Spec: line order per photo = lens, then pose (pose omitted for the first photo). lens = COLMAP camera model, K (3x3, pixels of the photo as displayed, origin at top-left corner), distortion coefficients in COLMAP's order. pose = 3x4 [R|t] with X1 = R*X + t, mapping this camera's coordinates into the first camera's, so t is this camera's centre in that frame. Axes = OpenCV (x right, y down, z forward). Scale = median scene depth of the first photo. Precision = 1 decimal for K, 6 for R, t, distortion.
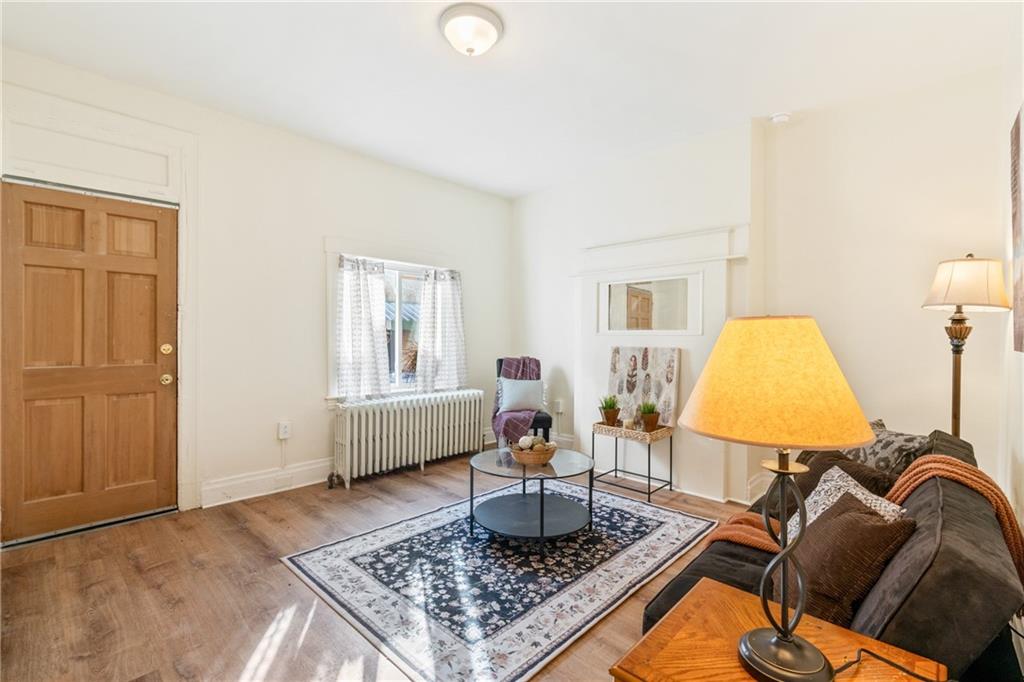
lens RADIAL K [[462.3, 0, 512.0], [0, 462.3, 341.0], [0, 0, 1]] dist [-0.013042, 0.006052]
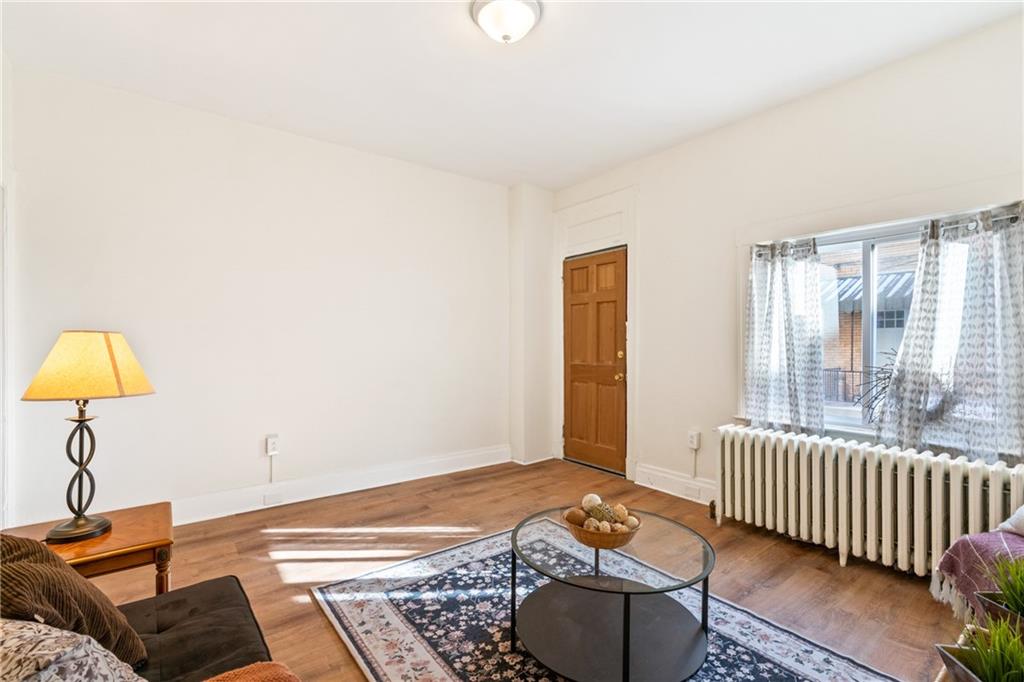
lens RADIAL K [[462.3, 0, 512.0], [0, 462.3, 341.0], [0, 0, 1]] dist [-0.013042, 0.006052]
pose [[-0.155937, -0.011267, -0.987703, 0.832892], [-0.013480, 0.999866, -0.009278, -0.005801], [0.987675, 0.011867, -0.156068, 1.164692]]
